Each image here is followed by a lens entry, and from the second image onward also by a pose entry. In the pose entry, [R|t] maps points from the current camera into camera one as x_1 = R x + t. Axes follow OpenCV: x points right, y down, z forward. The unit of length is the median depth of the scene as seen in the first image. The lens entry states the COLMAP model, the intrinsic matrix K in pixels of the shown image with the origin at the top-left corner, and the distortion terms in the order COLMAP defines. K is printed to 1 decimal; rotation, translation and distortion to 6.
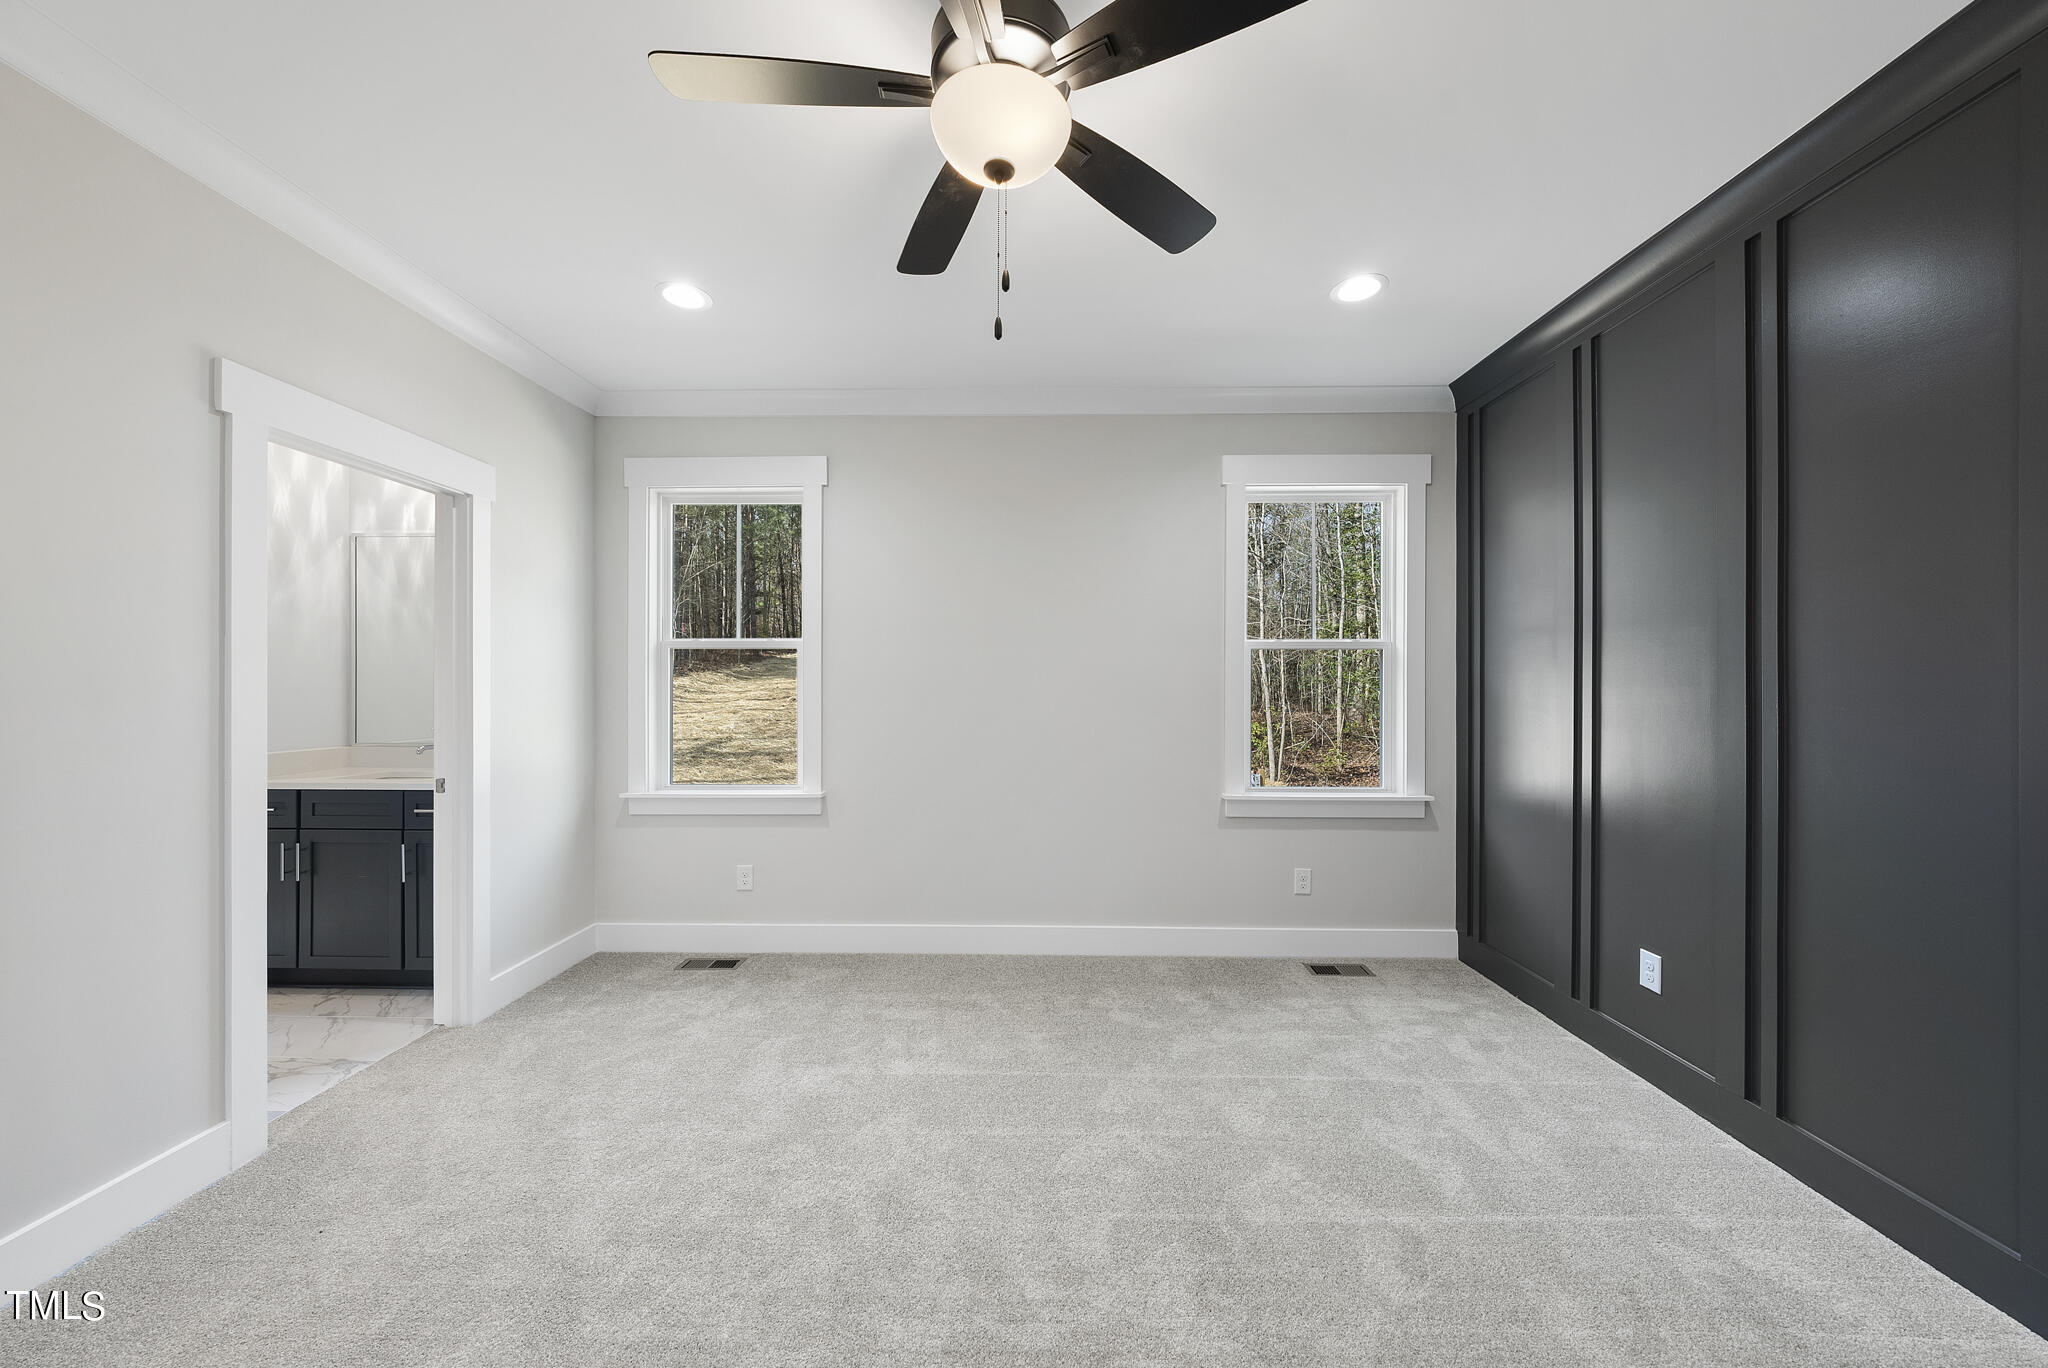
lens RADIAL K [[702.3, 0, 1022.4], [0, 702.3, 682.5], [0, 0, 1]] dist [-0.001036, -0.000155]
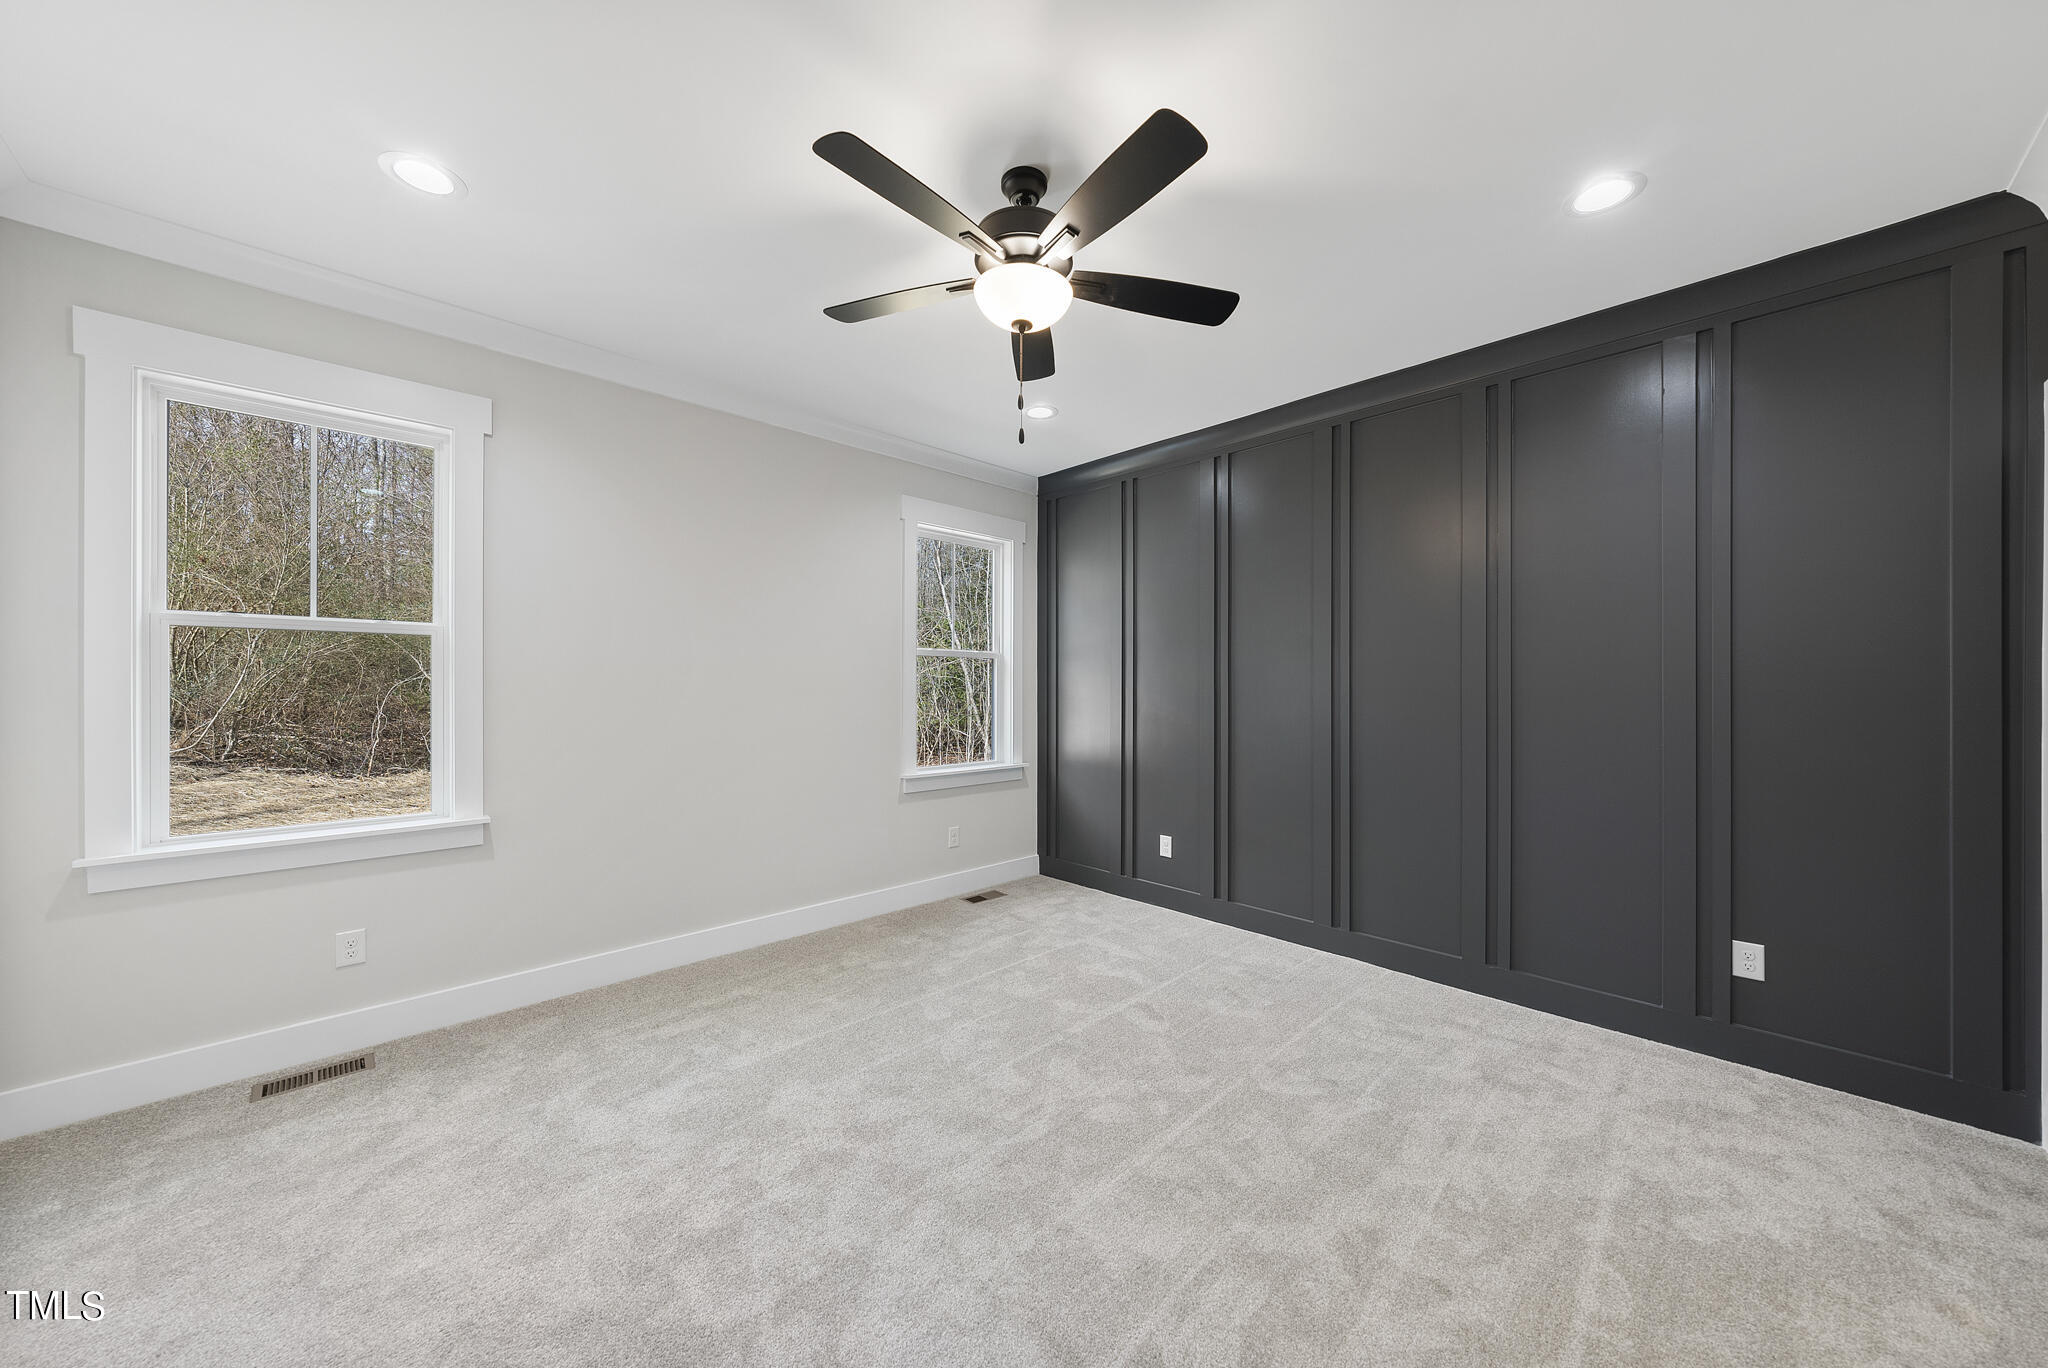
lens RADIAL K [[704.4, 0, 1024.0], [0, 704.4, 684.0], [0, 0, 1]] dist [0.000306, -0.000049]
pose [[0.707807, 0.003795, 0.706395, -0.473585], [-0.005205, 0.999986, -0.000157, 0.001858], [-0.706386, -0.003566, 0.707818, -0.006604]]
